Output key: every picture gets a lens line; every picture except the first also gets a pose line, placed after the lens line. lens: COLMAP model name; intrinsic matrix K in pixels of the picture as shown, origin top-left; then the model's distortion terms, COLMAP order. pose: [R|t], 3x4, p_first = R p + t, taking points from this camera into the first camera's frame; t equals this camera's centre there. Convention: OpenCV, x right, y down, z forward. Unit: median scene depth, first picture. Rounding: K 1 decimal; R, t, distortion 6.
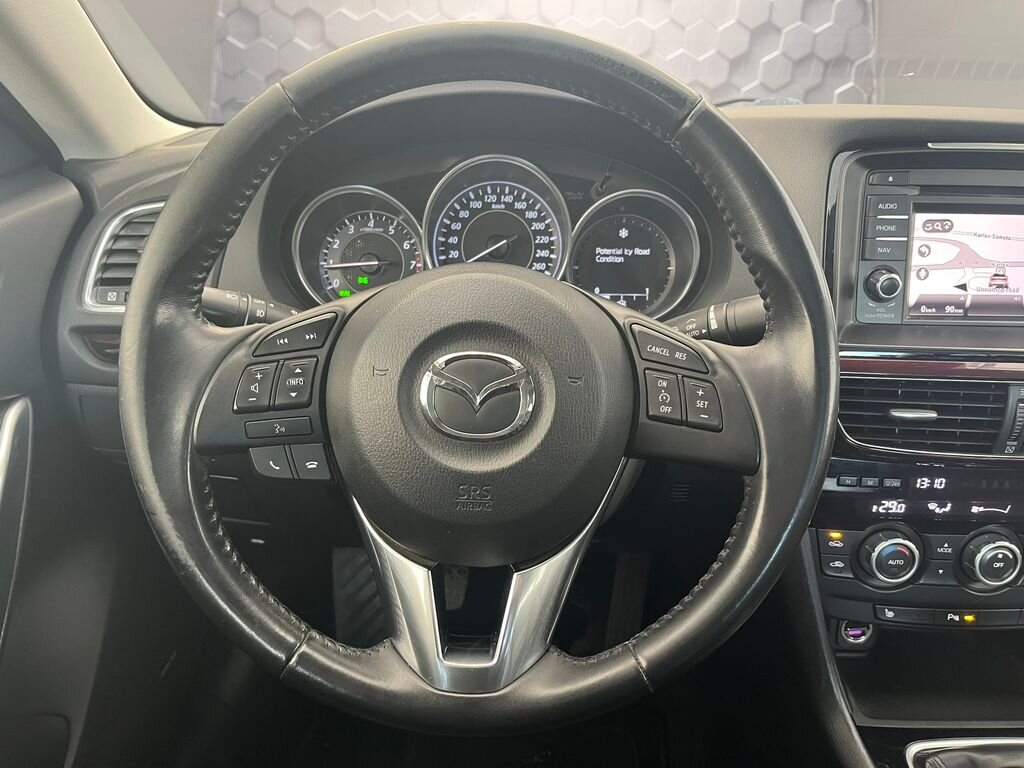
lens RADIAL K [[789.6, 0, 510.9], [0, 789.6, 392.8], [0, 0, 1]] dist [0.026313, -0.060953]
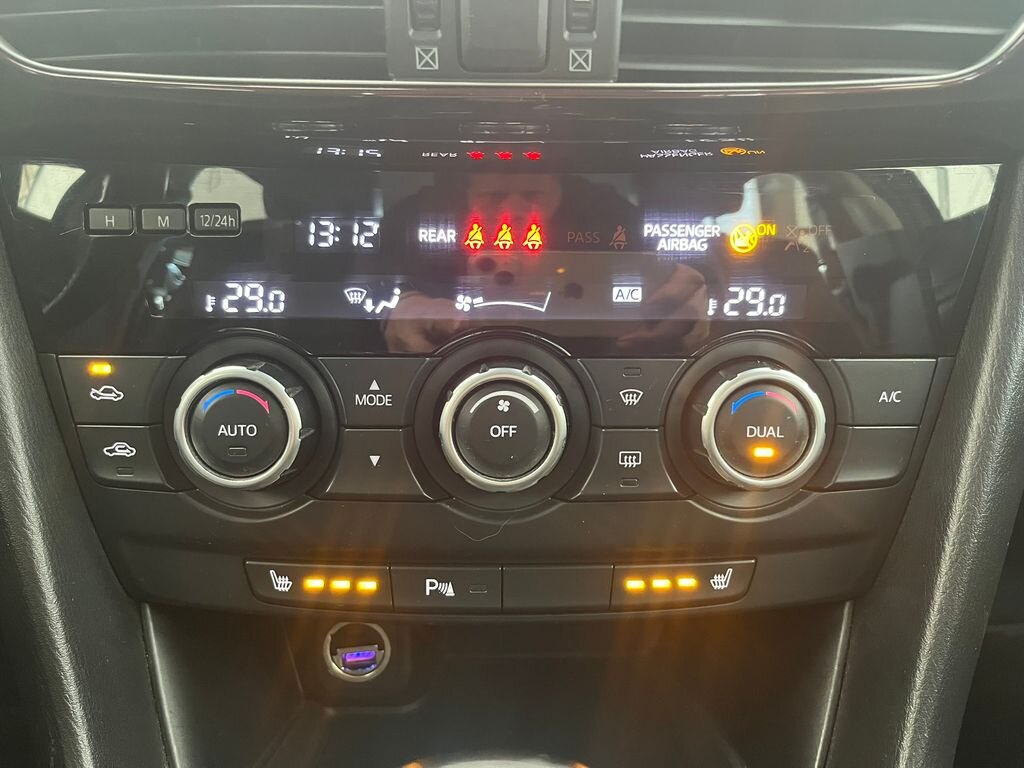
lens RADIAL K [[789.6, 0, 531.6], [0, 789.6, 400.6], [0, 0, 1]] dist [0.026313, -0.060953]
pose [[0.998716, -0.009608, 0.049746, 0.600782], [0.015187, 0.993477, -0.113017, 0.241851], [-0.048335, 0.113627, 0.992347, 0.608345]]
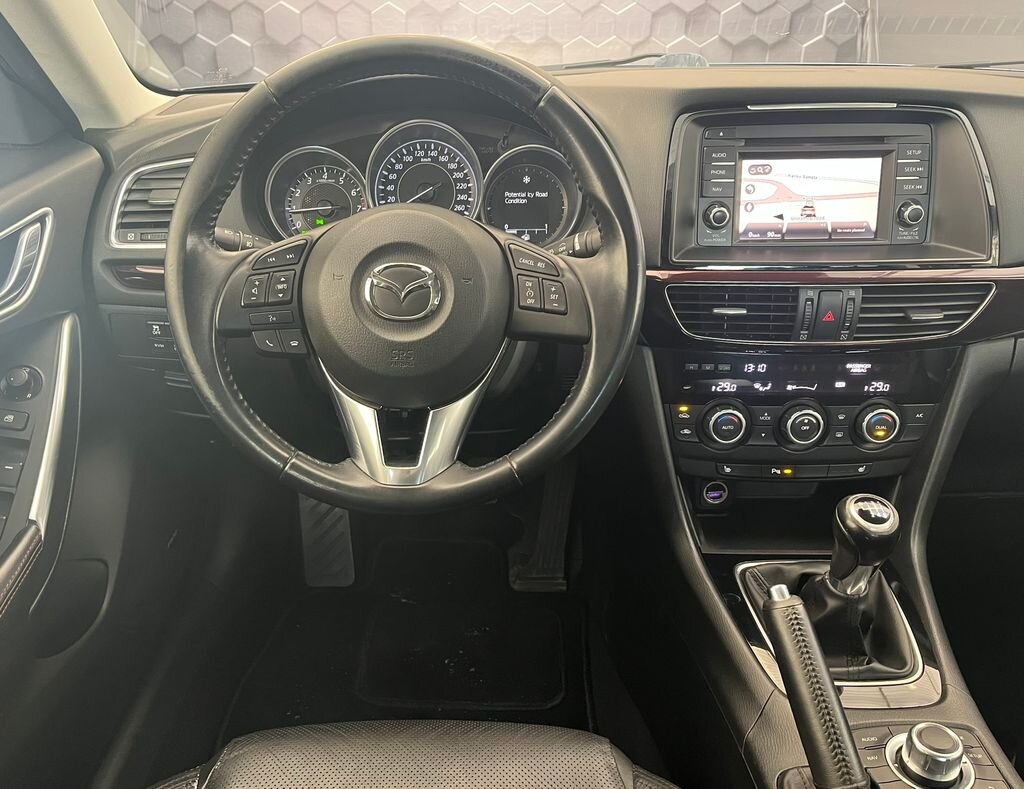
lens RADIAL K [[873.9, 0, 474.2], [0, 873.9, 423.2], [0, 0, 1]] dist [0.023412, -0.046262]
pose [[0.999824, -0.018521, -0.002822, 0.063416], [0.018678, 0.997141, 0.073225, 0.089689], [0.001458, -0.073265, 0.997311, -0.462885]]
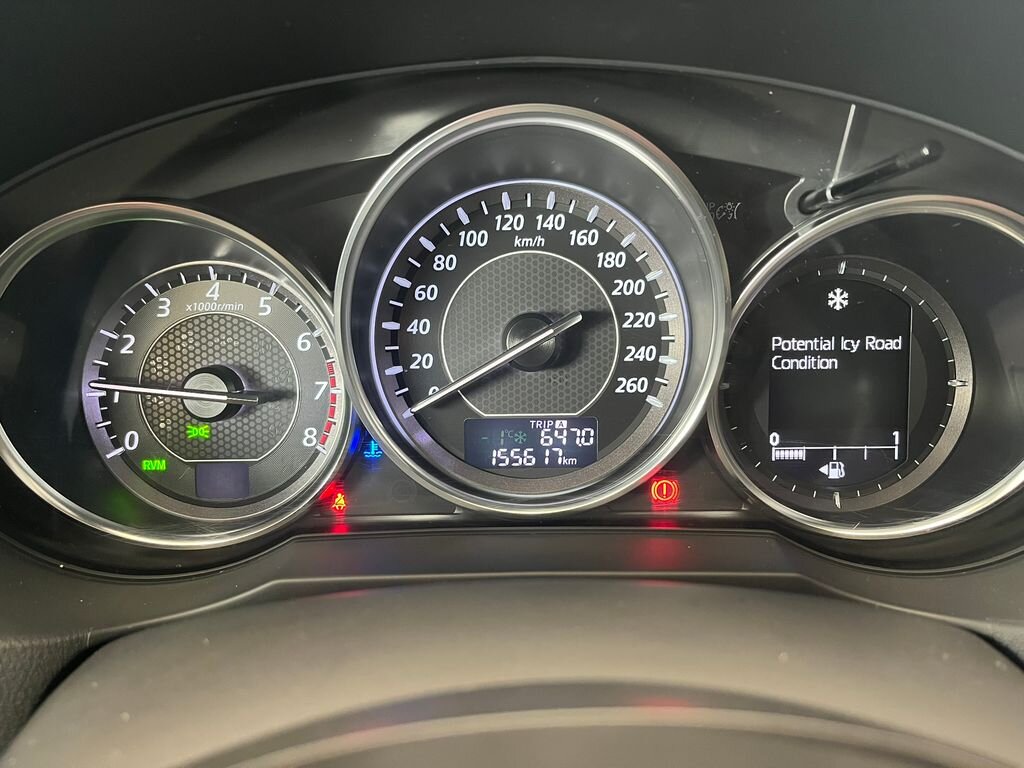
lens RADIAL K [[789.6, 0, 510.4], [0, 789.6, 385.6], [0, 0, 1]] dist [0.026313, -0.060953]
pose [[0.999593, -0.025457, 0.012857, -0.036693], [0.025628, 0.999583, -0.013303, -0.175863], [-0.012513, 0.013627, 0.999829, 0.669235]]
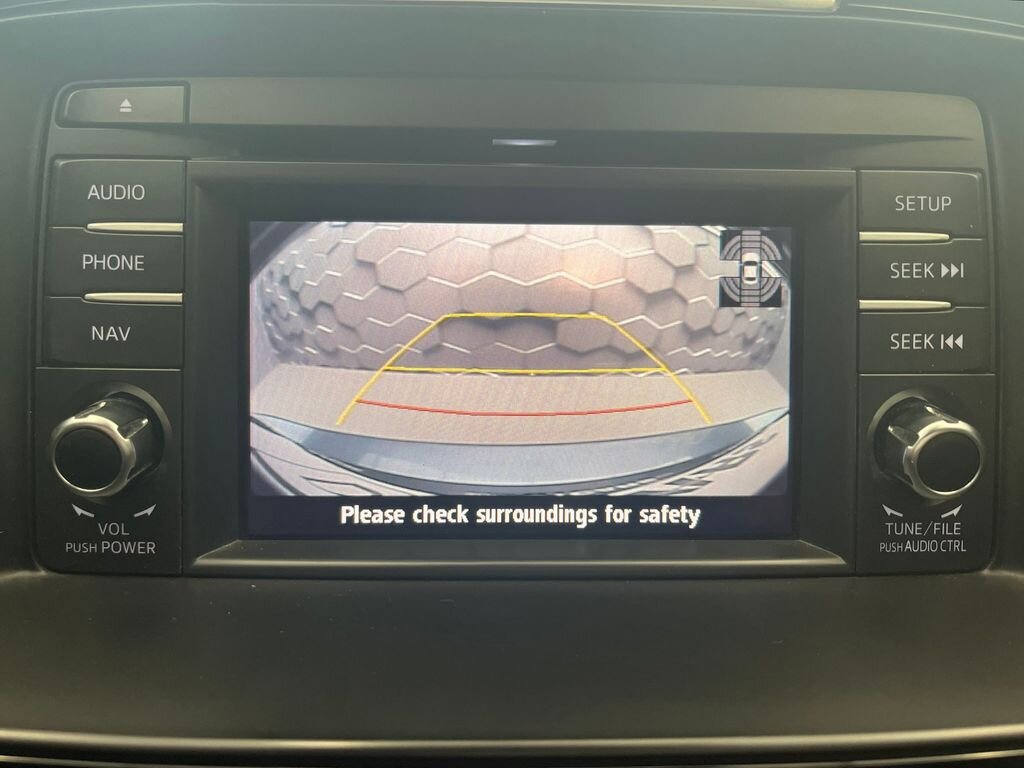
lens RADIAL K [[789.6, 0, 515.2], [0, 789.6, 378.4], [0, 0, 1]] dist [0.026313, -0.060953]
pose [[0.997723, -0.003923, 0.067329, 0.586102], [0.010913, 0.994542, -0.103762, -0.125570], [-0.066555, 0.104261, 0.992321, 0.667630]]
